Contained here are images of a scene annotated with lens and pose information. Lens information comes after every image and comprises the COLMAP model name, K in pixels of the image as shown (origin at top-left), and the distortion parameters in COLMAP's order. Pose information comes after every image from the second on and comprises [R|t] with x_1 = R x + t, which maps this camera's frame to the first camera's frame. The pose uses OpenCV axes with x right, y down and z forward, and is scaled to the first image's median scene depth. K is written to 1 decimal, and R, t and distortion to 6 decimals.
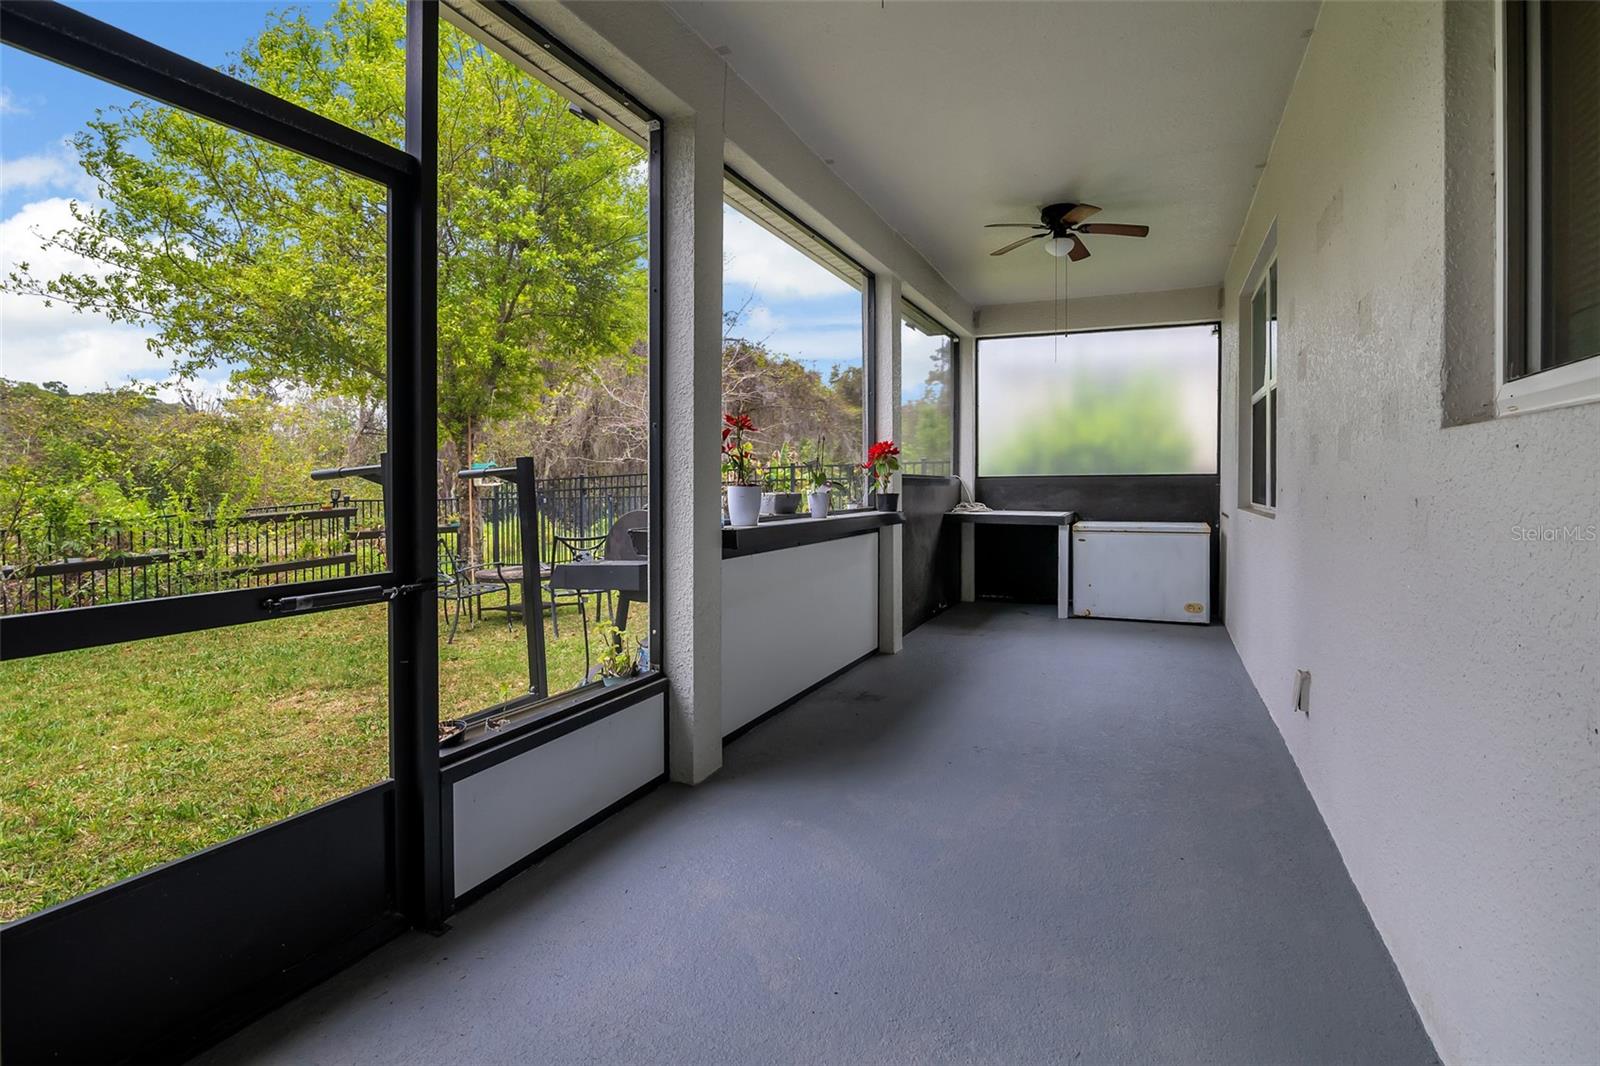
lens RADIAL K [[741.0, 0, 819.3], [0, 741.0, 486.4], [0, 0, 1]] dist [-0.025130, 0.002525]
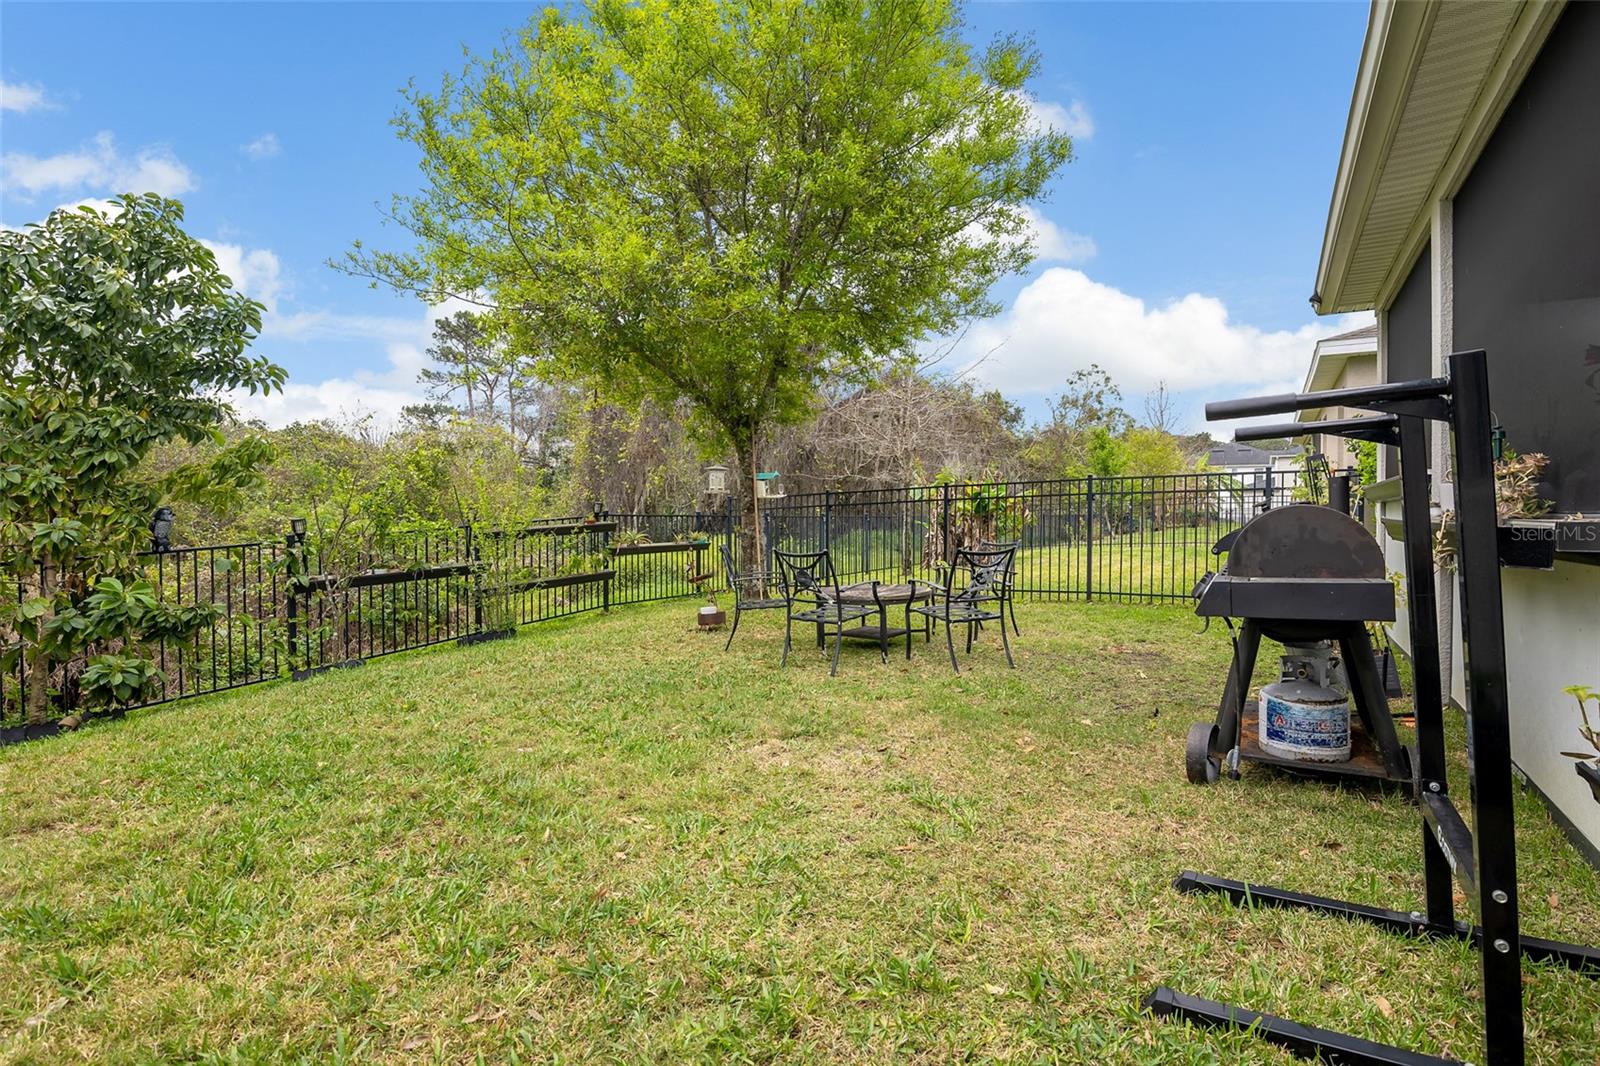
lens RADIAL K [[741.0, 0, 805.5], [0, 741.0, 525.3], [0, 0, 1]] dist [-0.025130, 0.002525]
pose [[0.985492, 0.008446, -0.169510, -0.256429], [-0.006058, 0.999875, 0.014599, 0.019783], [0.169612, -0.013360, 0.985420, 0.108367]]
